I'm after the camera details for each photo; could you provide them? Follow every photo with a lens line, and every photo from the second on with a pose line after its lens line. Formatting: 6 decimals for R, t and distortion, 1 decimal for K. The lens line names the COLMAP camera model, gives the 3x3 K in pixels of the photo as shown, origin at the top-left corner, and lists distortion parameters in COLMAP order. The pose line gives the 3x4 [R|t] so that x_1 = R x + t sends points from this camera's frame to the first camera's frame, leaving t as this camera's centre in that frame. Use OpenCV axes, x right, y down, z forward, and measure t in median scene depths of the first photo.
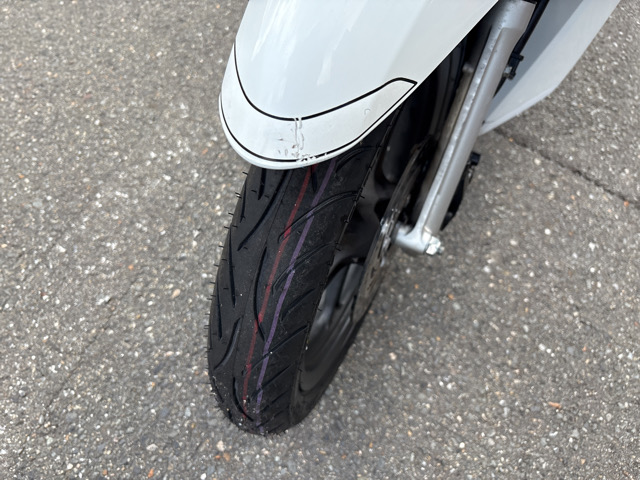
lens RADIAL K [[488.2, 0, 318.6], [0, 488.2, 240.9], [0, 0, 1]] dist [0.028444, -0.037952]
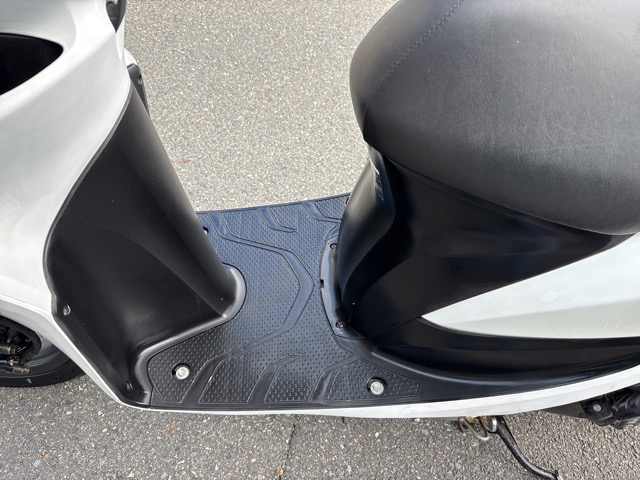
lens RADIAL K [[485.0, 0, 313.9], [0, 485.0, 240.6], [0, 0, 1]] dist [0.033522, -0.036292]
pose [[0.407767, 0.672428, -0.617712, 0.820753], [-0.780258, 0.607992, 0.146779, -0.763925], [0.474262, 0.422123, 0.772585, 0.223755]]
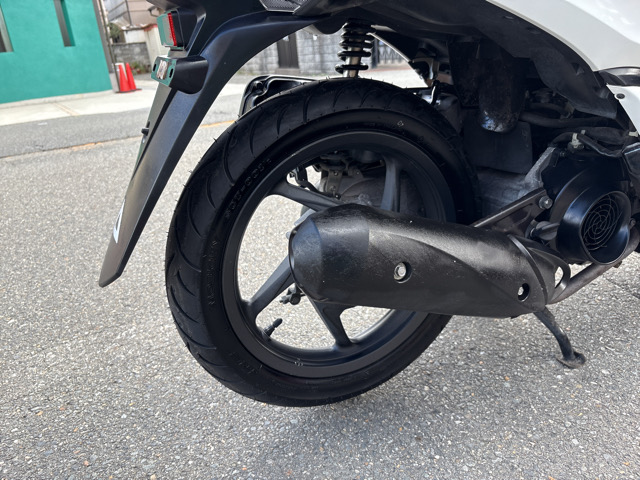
lens RADIAL K [[488.2, 0, 315.7], [0, 488.2, 240.8], [0, 0, 1]] dist [0.034107, -0.040221]
pose [[0.752549, 0.128145, -0.645949, 0.588773], [-0.455210, 0.810034, -0.369635, 0.444232], [0.475873, 0.572210, 0.667923, -0.114725]]
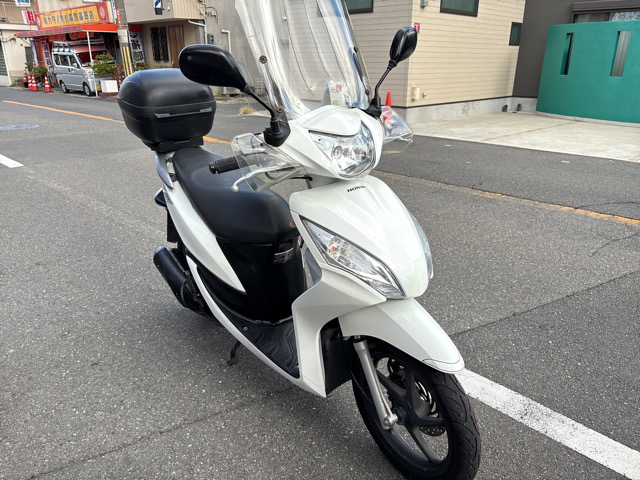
lens RADIAL K [[481.2, 0, 322.5], [0, 481.2, 240.1], [0, 0, 1]] dist [0.039396, -0.039164]
pose [[-0.414556, 0.256095, -0.873246, 2.202734], [-0.765064, 0.421528, 0.486818, -1.871572], [0.492769, 0.869902, 0.021182, 0.649499]]
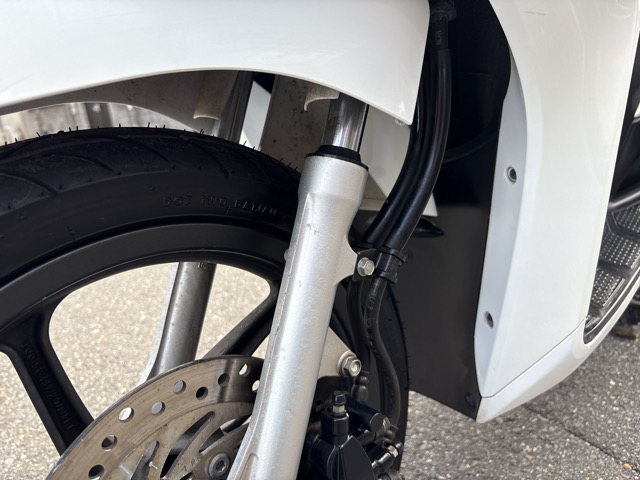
lens RADIAL K [[496.9, 0, 317.8], [0, 496.9, 239.8], [0, 0, 1]] dist [-0.003857, 0.006405]
pose [[0.920691, -0.052578, -0.386735, 0.346151], [-0.197325, 0.792206, -0.577470, 0.017129], [0.336736, 0.607984, 0.719002, 0.264200]]
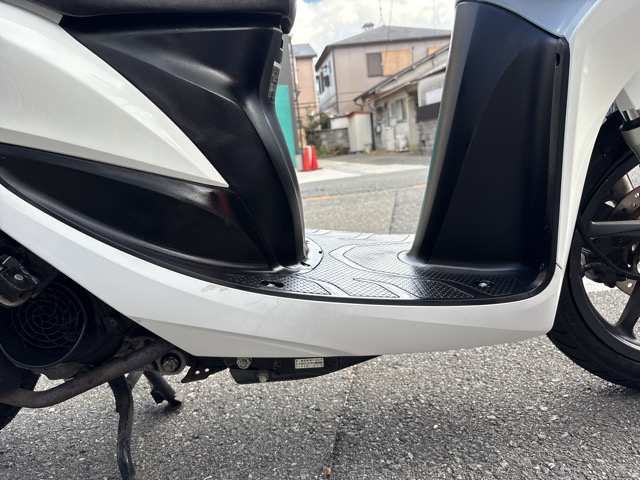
lens RADIAL K [[488.2, 0, 315.7], [0, 488.2, 240.8], [0, 0, 1]] dist [0.034107, -0.040221]
pose [[0.432593, 0.070257, -0.898848, 1.218761], [-0.661659, 0.701951, -0.263574, -0.291117], [0.612430, 0.708751, 0.350145, 0.610344]]
